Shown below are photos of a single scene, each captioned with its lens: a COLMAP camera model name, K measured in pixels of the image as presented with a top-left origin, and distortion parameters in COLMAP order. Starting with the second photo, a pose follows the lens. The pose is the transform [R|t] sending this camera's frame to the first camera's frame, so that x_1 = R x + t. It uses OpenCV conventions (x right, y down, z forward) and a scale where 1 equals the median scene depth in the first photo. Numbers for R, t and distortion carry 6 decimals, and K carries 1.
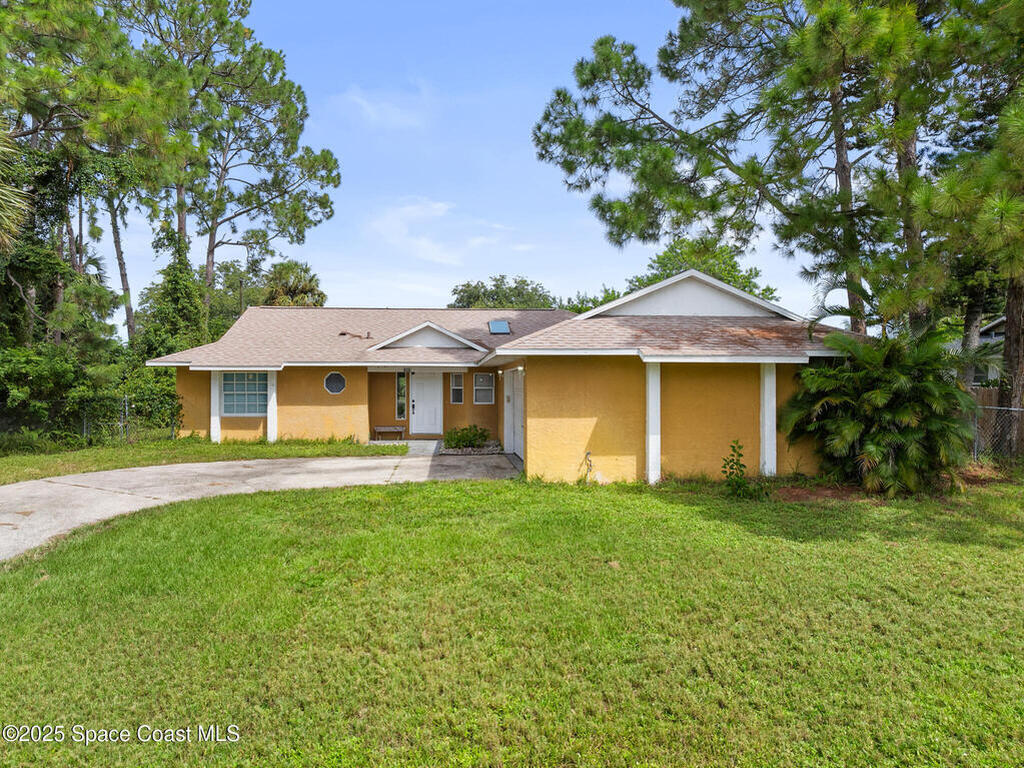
lens RADIAL K [[718.0, 0, 515.8], [0, 718.0, 381.0], [0, 0, 1]] dist [-0.038325, 0.003683]
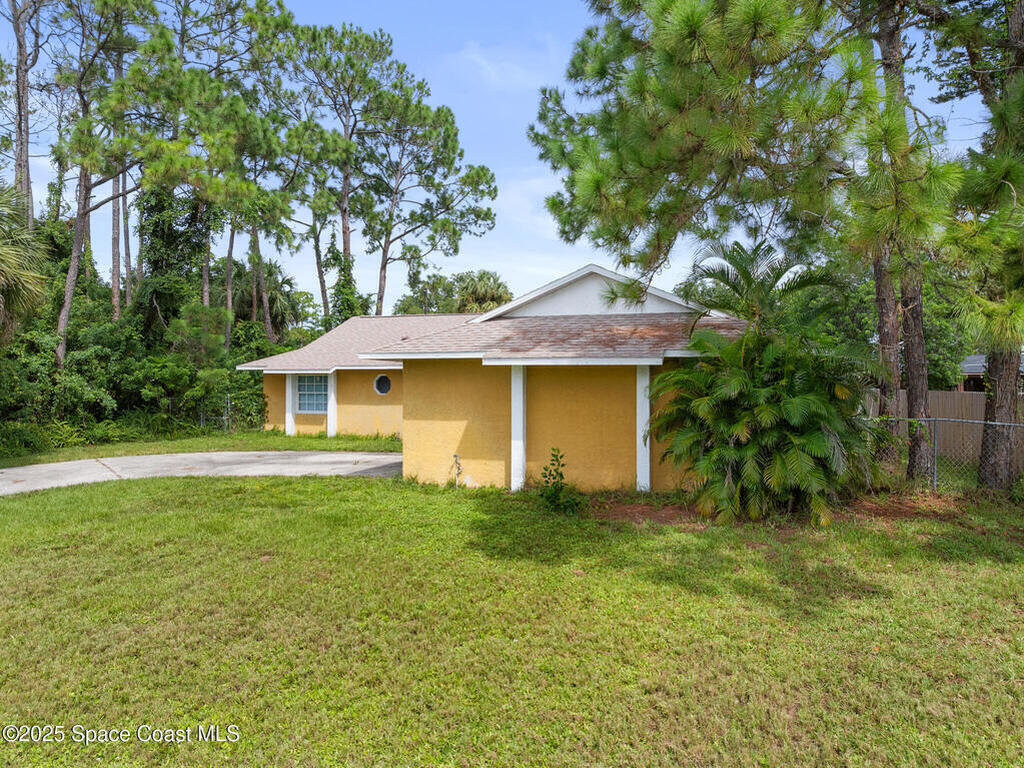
lens RADIAL K [[718.0, 0, 515.8], [0, 718.0, 381.0], [0, 0, 1]] dist [-0.038325, 0.003683]
pose [[0.921888, 0.002591, -0.387448, 0.480696], [-0.003303, 0.999994, -0.001171, -0.002971], [0.387442, 0.002359, 0.921891, 0.089492]]
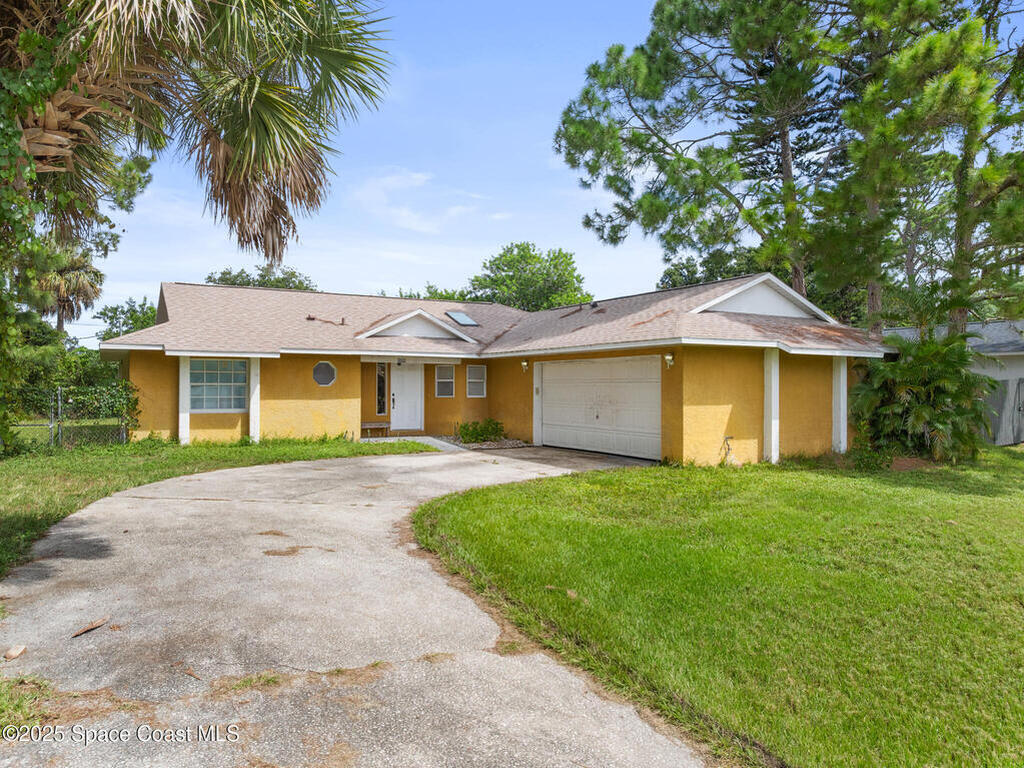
lens RADIAL K [[719.3, 0, 516.9], [0, 719.3, 379.8], [0, 0, 1]] dist [-0.037364, -0.001114]
pose [[0.909264, 0.006312, 0.416172, -0.537431], [-0.005019, 0.999979, -0.004200, 0.016858], [-0.416190, 0.001730, 0.909276, 0.132205]]
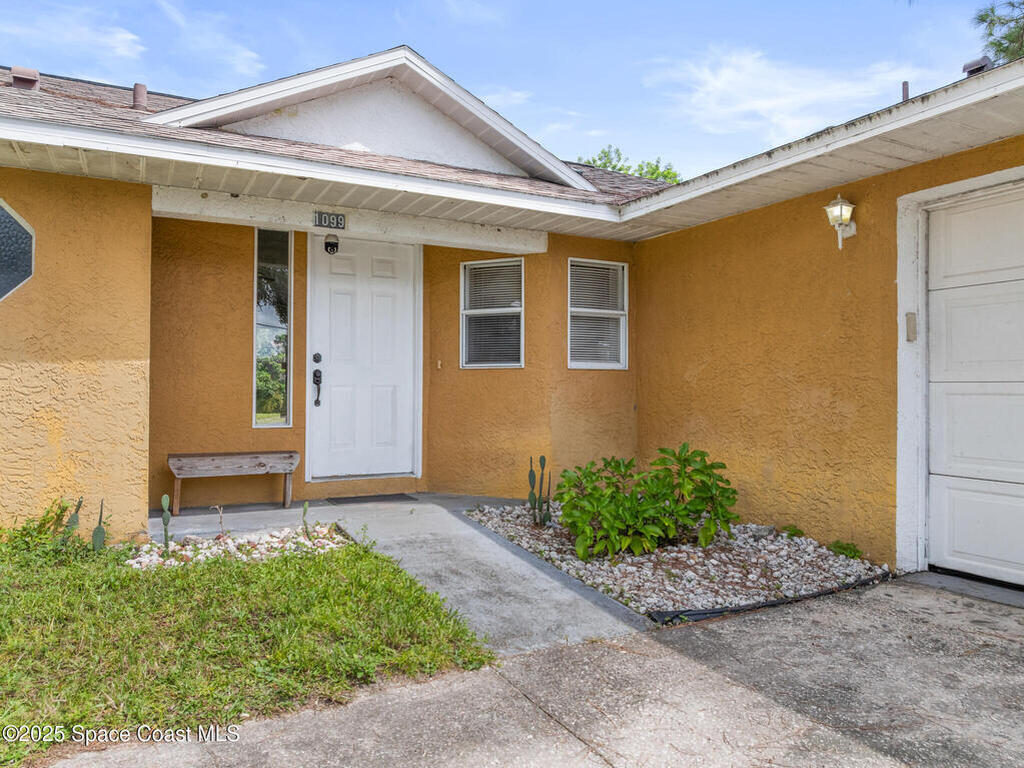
lens RADIAL K [[719.3, 0, 516.9], [0, 719.3, 379.8], [0, 0, 1]] dist [-0.037364, -0.001114]
pose [[0.925532, 0.009512, 0.378550, -0.246809], [-0.007991, 0.999952, -0.005587, 0.052390], [-0.378585, 0.002145, 0.925564, 1.009894]]
